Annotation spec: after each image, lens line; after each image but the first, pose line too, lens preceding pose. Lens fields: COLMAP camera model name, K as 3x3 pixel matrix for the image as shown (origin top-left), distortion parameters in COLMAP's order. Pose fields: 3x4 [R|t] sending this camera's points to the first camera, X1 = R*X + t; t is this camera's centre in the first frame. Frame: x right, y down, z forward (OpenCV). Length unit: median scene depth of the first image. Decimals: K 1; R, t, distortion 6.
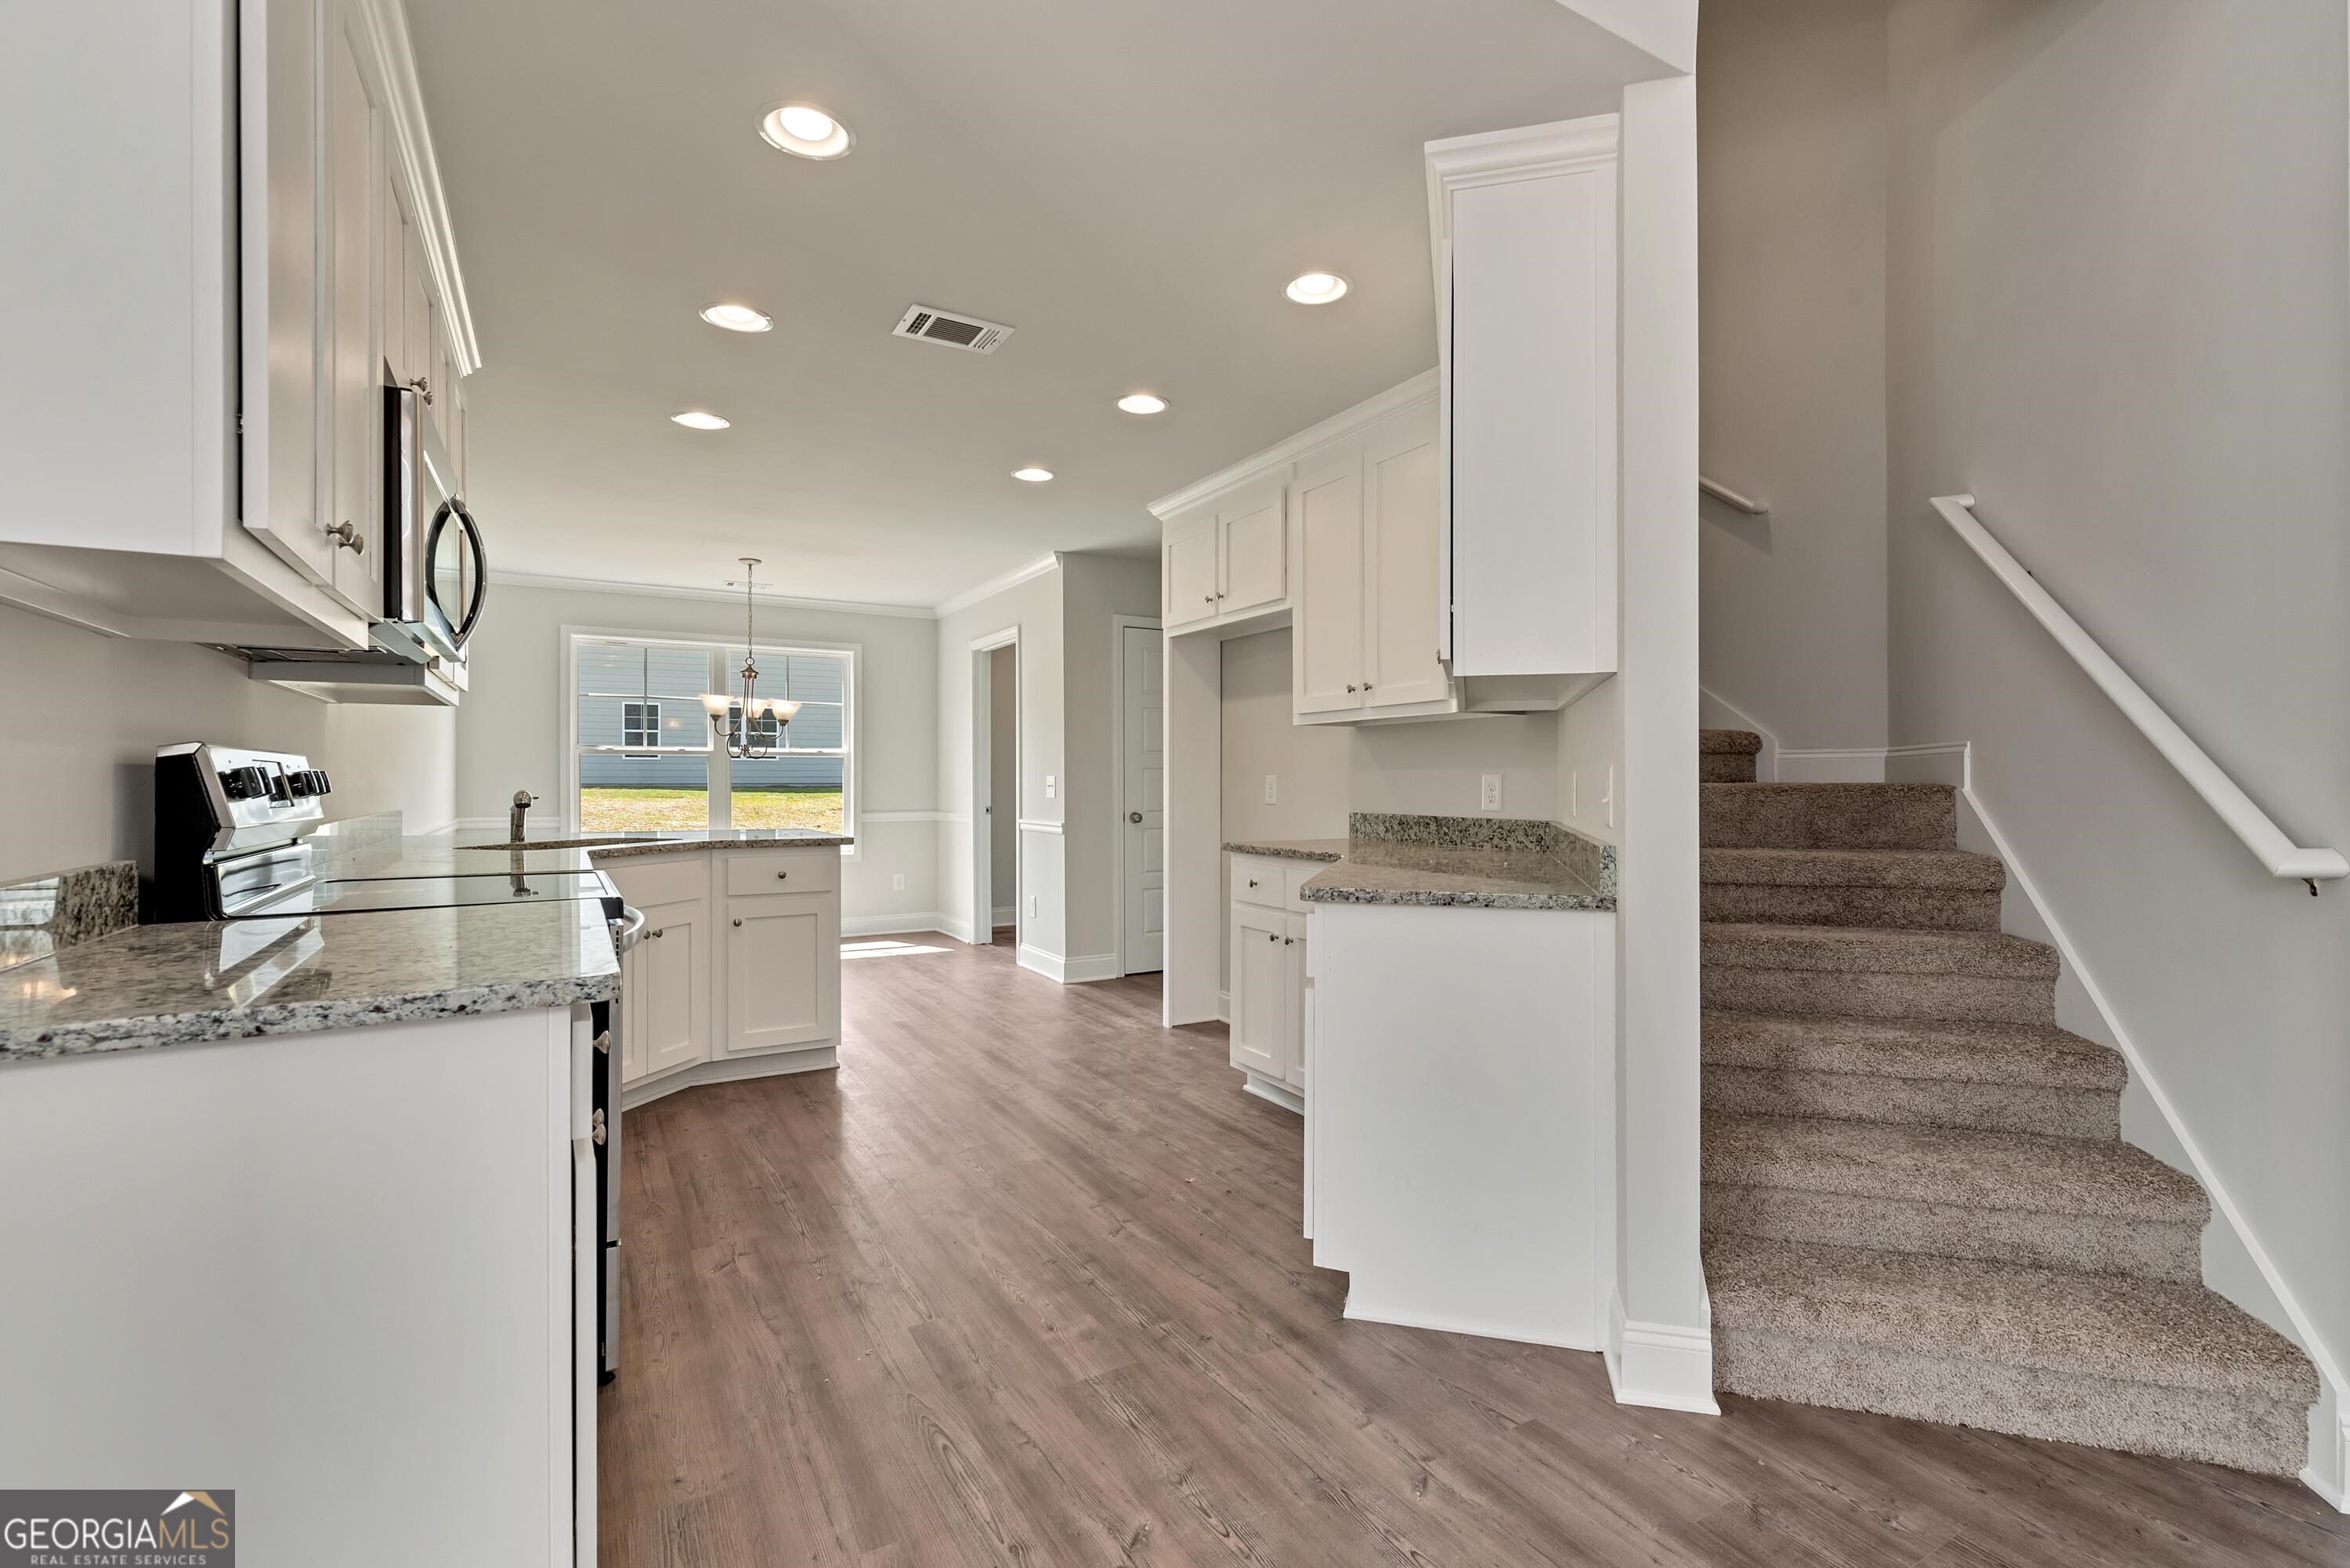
lens RADIAL K [[1031.8, 0, 1181.4], [0, 1031.8, 795.7], [0, 0, 1]] dist [0.001092, -0.000776]
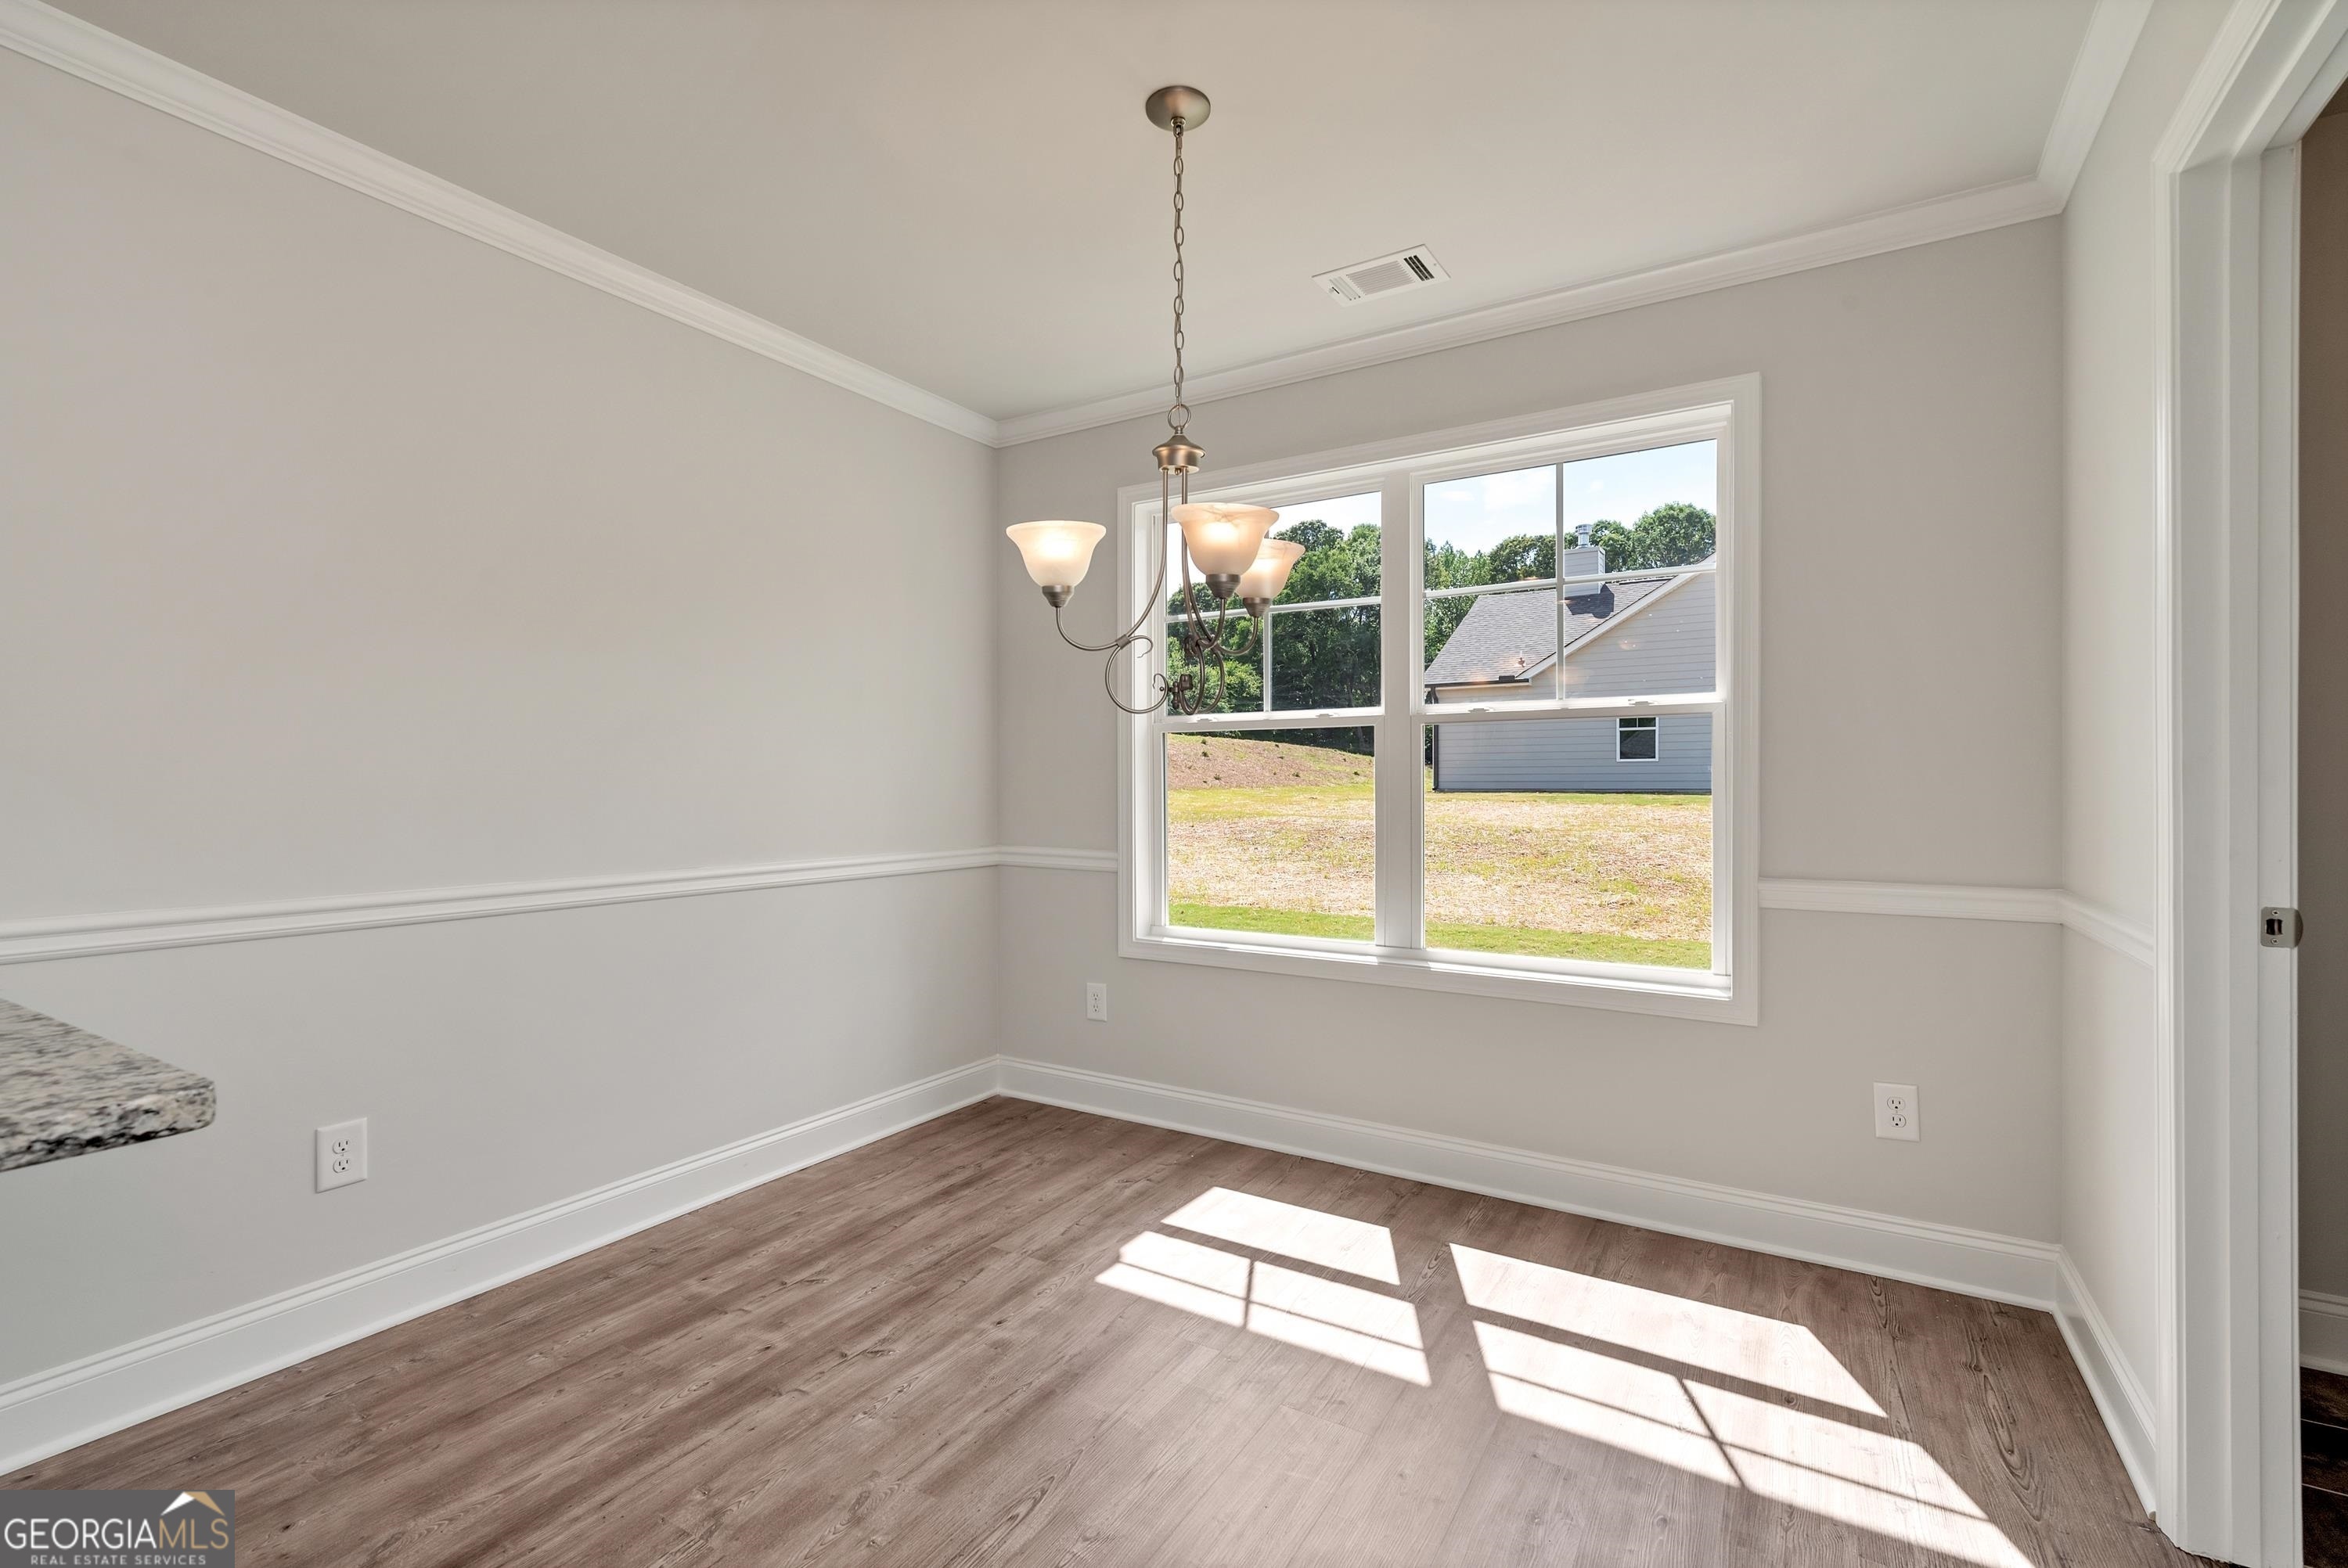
lens RADIAL K [[1035.4, 0, 1169.5], [0, 1035.4, 785.5], [0, 0, 1]] dist [0.001213, -0.001895]
pose [[0.469317, 0.002749, -0.883026, -0.268587], [-0.011326, 0.999932, -0.002906, -0.026560], [0.882957, 0.011365, 0.469316, 1.742815]]
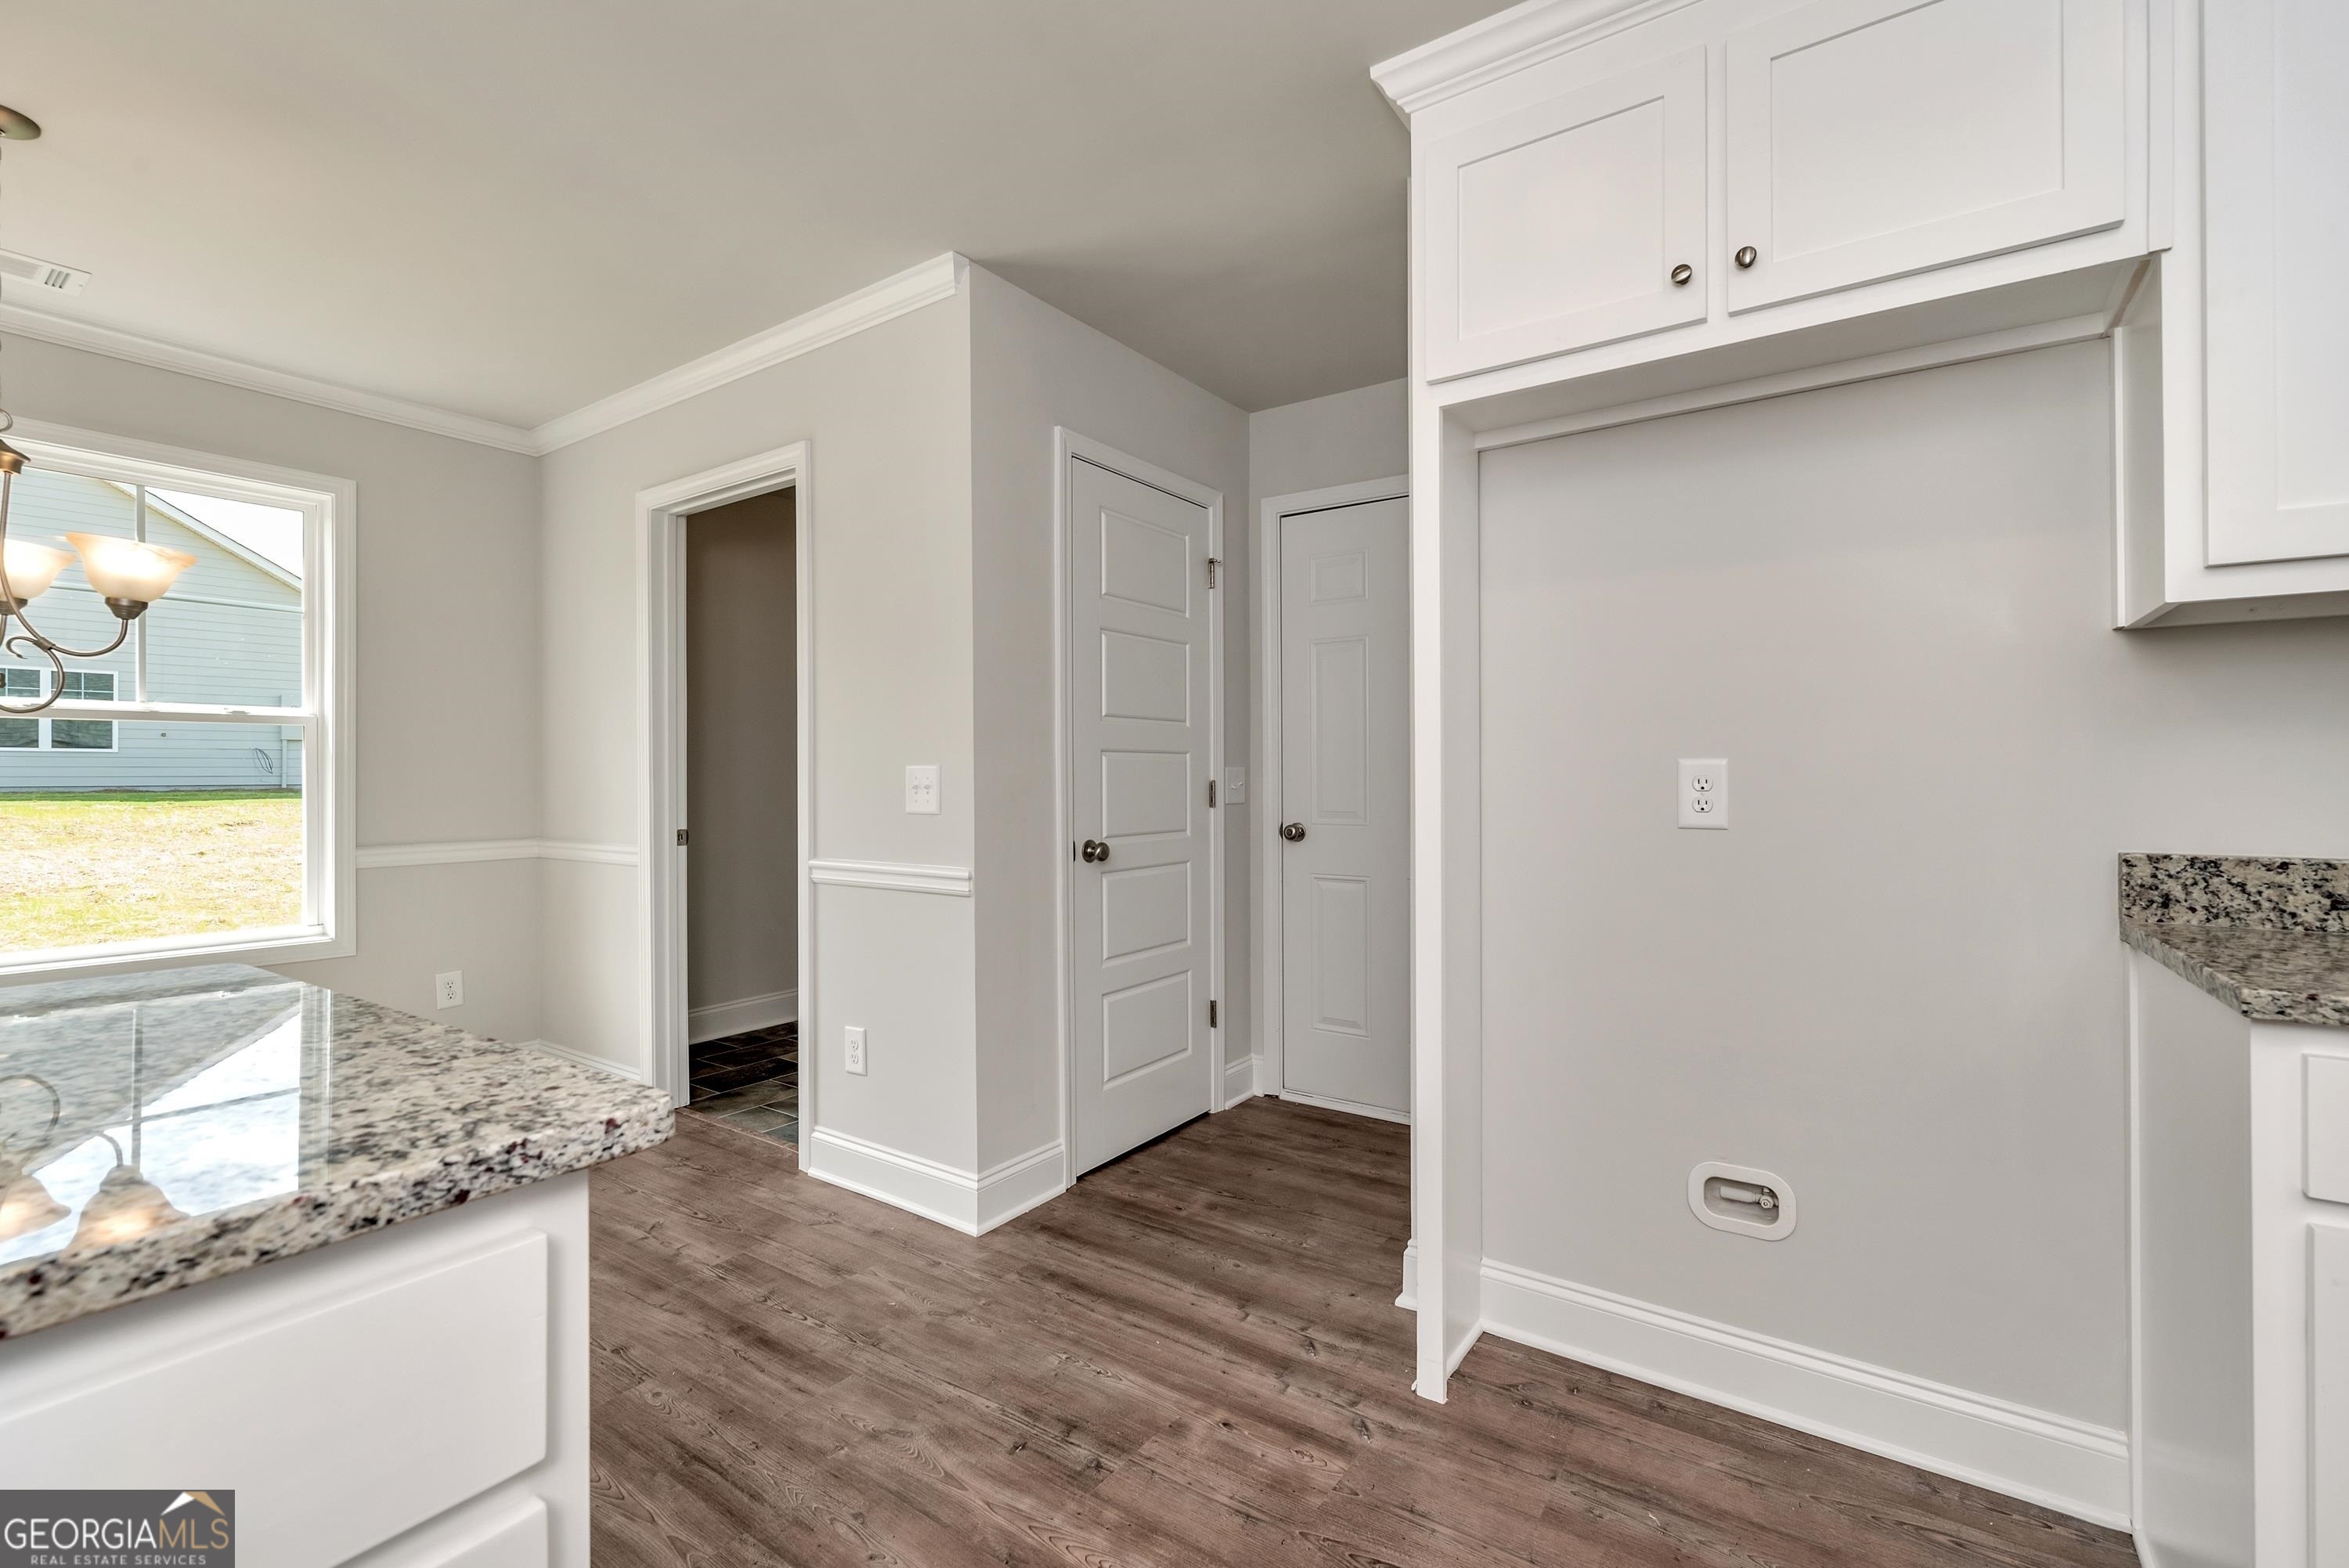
lens RADIAL K [[1031.4, 0, 1175.4], [0, 1031.4, 783.2], [0, 0, 1]] dist [0.001092, -0.000776]
pose [[0.910704, -0.003208, 0.413047, -0.431830], [0.008136, 0.999915, -0.010172, -0.011601], [-0.412980, 0.012624, 0.910653, 1.112938]]
